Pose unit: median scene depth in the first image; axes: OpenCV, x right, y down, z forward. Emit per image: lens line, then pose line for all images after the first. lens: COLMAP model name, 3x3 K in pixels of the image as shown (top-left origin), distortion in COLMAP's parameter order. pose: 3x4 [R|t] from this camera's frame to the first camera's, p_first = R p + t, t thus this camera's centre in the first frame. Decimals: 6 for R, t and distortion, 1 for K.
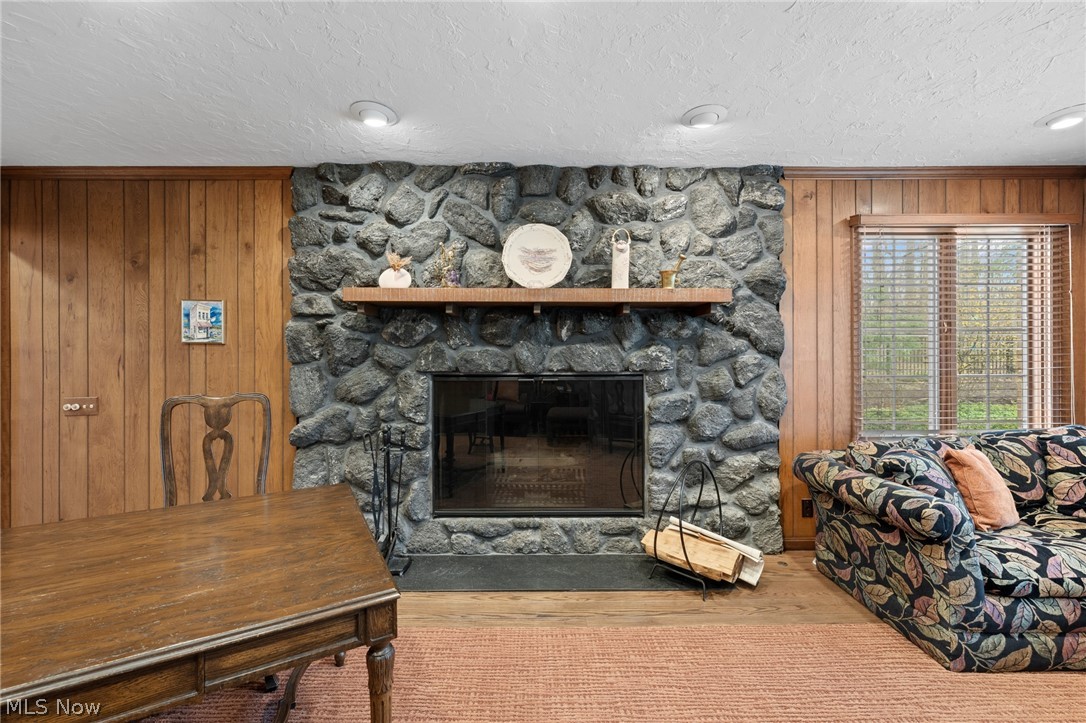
lens RADIAL K [[422.8, 0, 536.1], [0, 422.8, 361.2], [0, 0, 1]] dist [-0.003365, 0.000275]
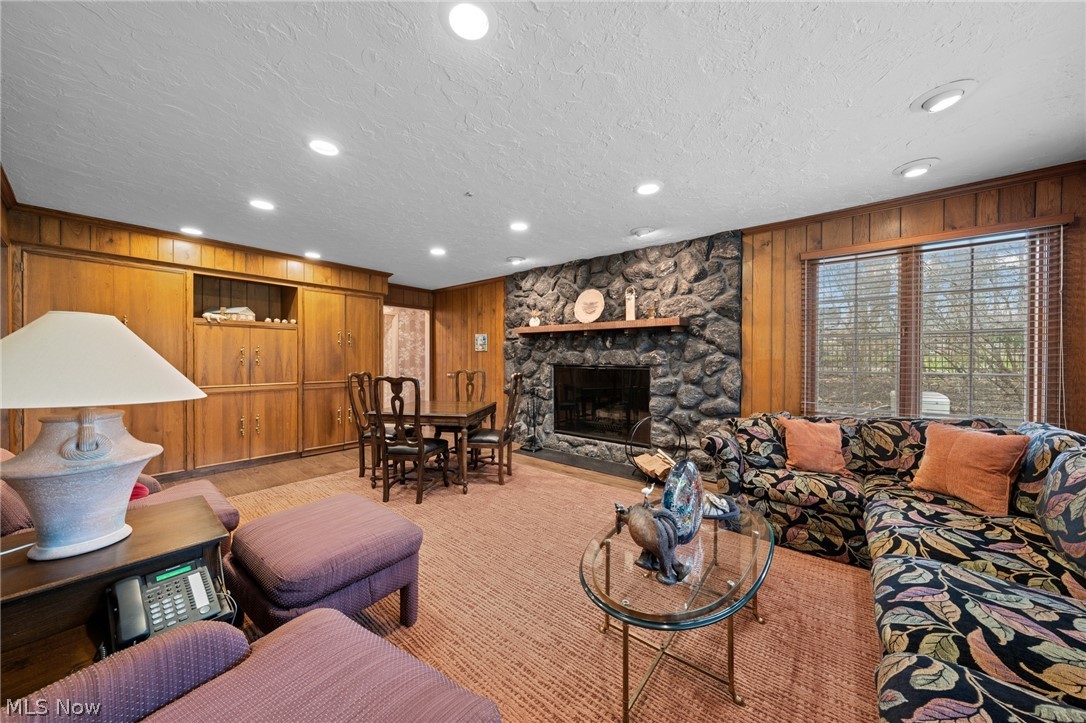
lens RADIAL K [[365.9, 0, 544.2], [0, 365.9, 360.7], [0, 0, 1]] dist [-0.006288, 0.000044]
pose [[0.774189, 0.008680, -0.632895, 0.878573], [-0.003963, 0.999953, 0.008866, -0.005218], [0.632942, -0.004356, 0.774187, -0.445774]]
